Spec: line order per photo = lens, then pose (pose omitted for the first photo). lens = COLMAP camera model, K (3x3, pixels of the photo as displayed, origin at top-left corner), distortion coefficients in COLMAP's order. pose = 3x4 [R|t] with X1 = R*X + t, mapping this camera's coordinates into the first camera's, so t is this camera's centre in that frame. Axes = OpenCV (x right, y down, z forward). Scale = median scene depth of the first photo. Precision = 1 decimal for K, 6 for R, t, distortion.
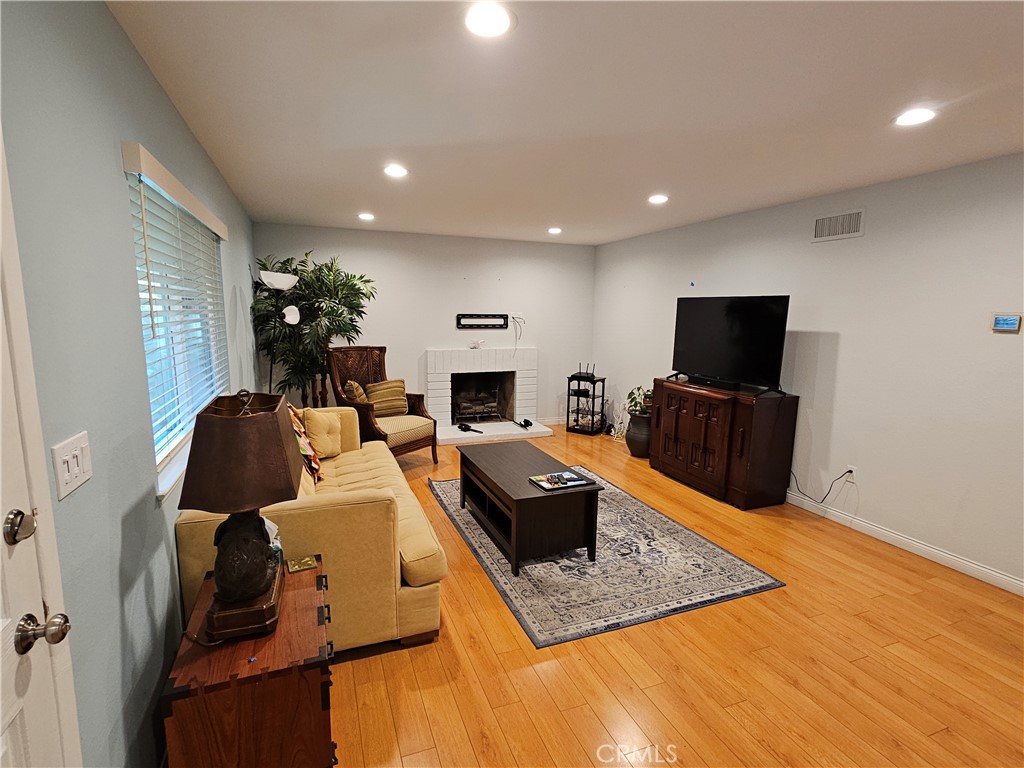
lens RADIAL K [[510.3, 0, 512.0], [0, 510.3, 384.0], [0, 0, 1]] dist [0.001122, 0.000324]
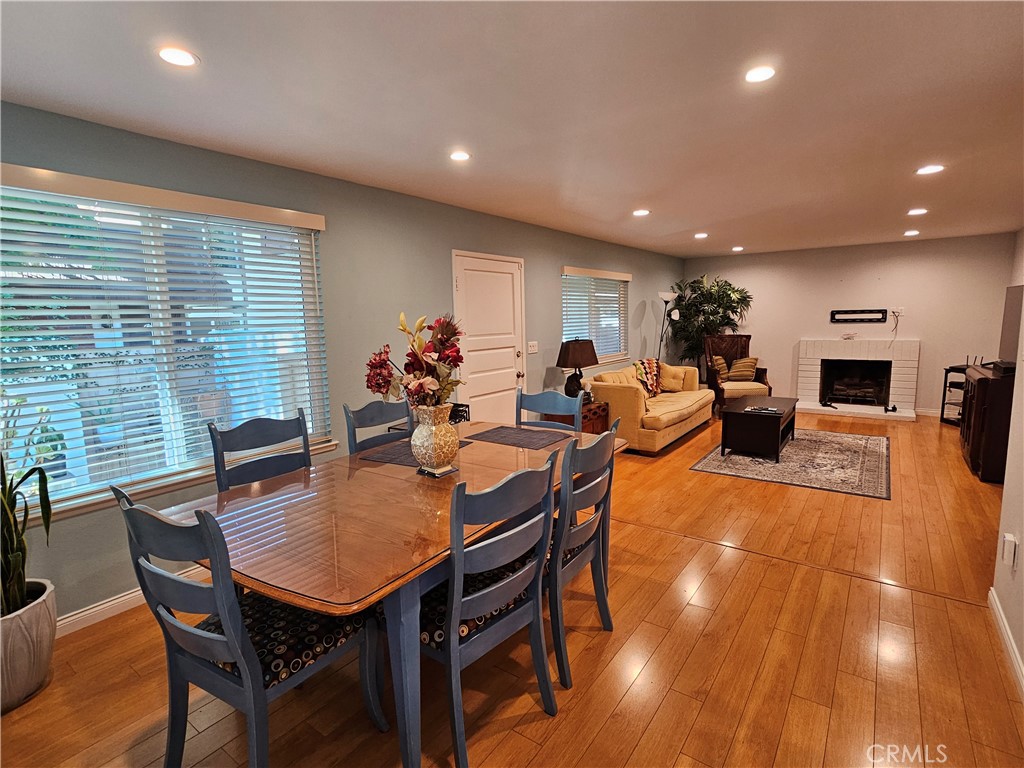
lens RADIAL K [[510.3, 0, 512.0], [0, 510.3, 384.0], [0, 0, 1]] dist [0.001122, 0.000324]
pose [[0.536188, 0.086101, -0.839696, 0.802967], [-0.092059, 0.994815, 0.043222, 0.083805], [0.839064, 0.054127, 0.541334, -0.445033]]
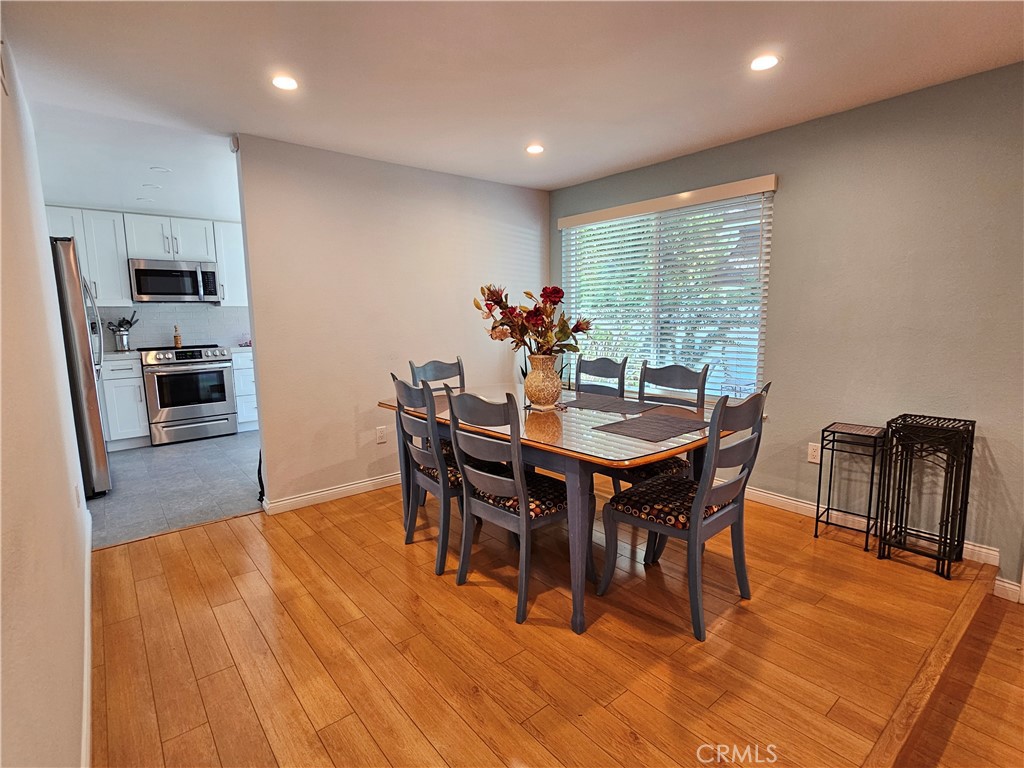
lens RADIAL K [[510.3, 0, 512.0], [0, 510.3, 384.0], [0, 0, 1]] dist [0.001122, 0.000324]
pose [[-0.949064, 0.049488, -0.311172, 0.576192], [-0.039421, 0.961178, 0.273097, -0.006131], [0.312607, 0.271454, -0.910269, 0.348727]]
